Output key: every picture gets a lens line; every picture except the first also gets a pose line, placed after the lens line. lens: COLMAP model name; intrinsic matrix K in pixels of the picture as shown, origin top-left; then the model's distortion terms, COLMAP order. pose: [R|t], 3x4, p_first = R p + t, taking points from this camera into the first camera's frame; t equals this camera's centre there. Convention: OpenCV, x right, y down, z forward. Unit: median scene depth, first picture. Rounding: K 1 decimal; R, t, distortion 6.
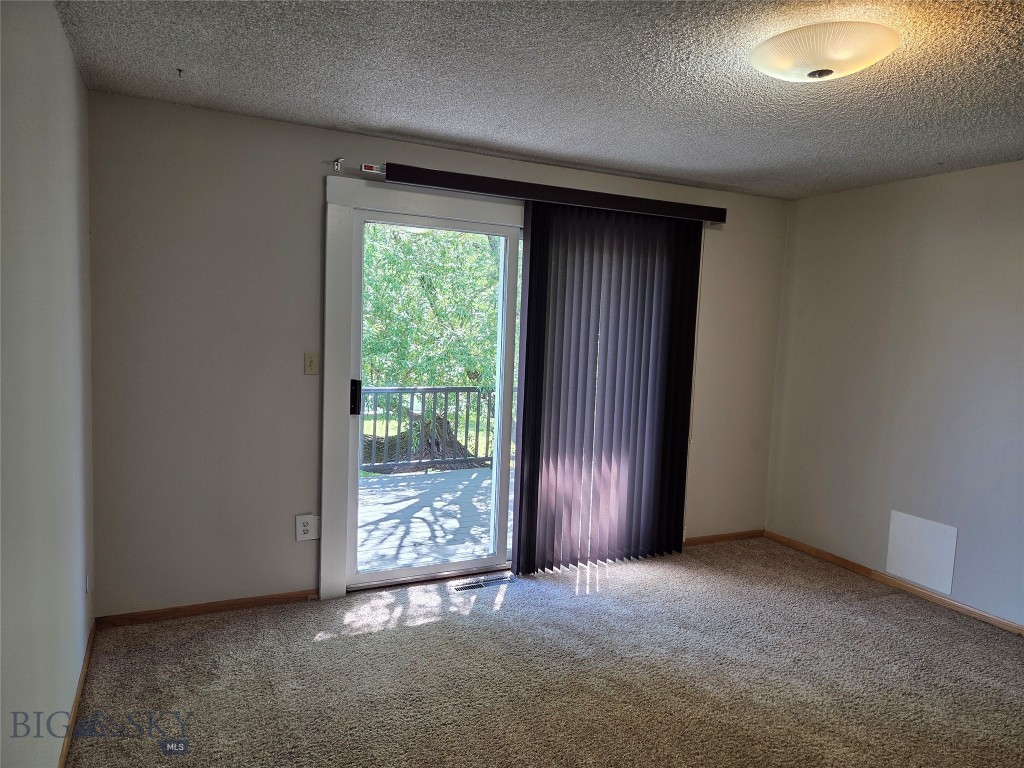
lens RADIAL K [[678.6, 0, 508.4], [0, 678.6, 380.7], [0, 0, 1]] dist [0.055509, -0.042683]
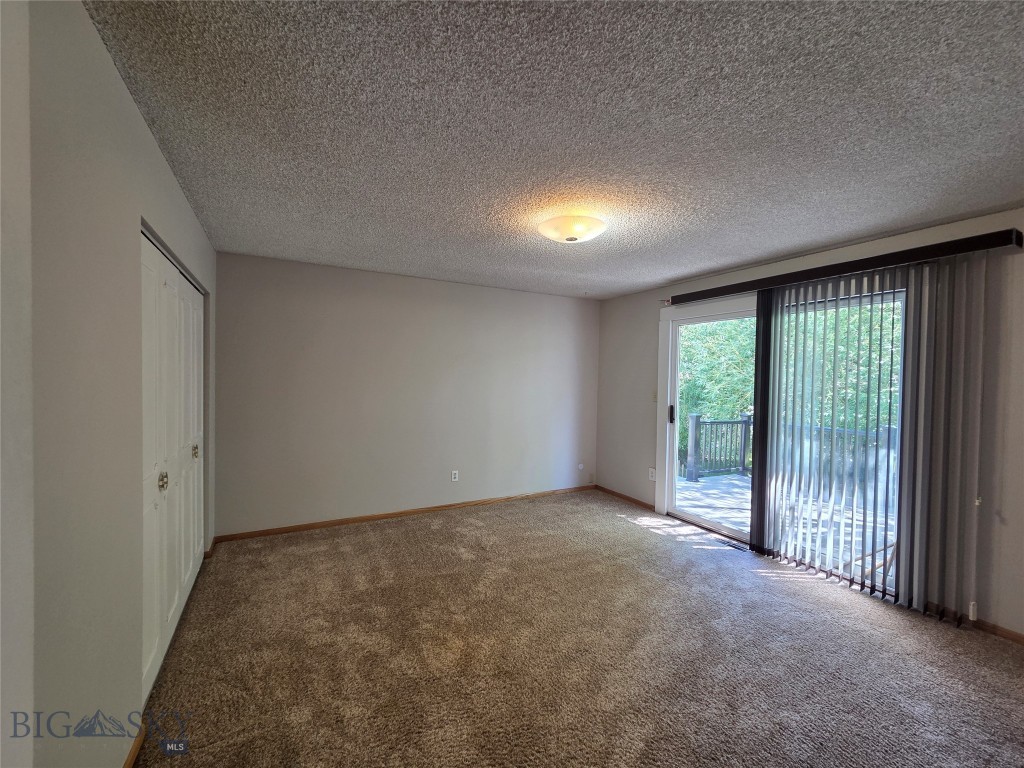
lens RADIAL K [[420.8, 0, 506.6], [0, 420.8, 386.6], [0, 0, 1]] dist [0.002607, 0.000210]
pose [[0.031561, -0.017521, -0.999348, 0.989352], [-0.090468, 0.995692, -0.020314, 0.011047], [0.995399, 0.091050, 0.029840, 0.484557]]
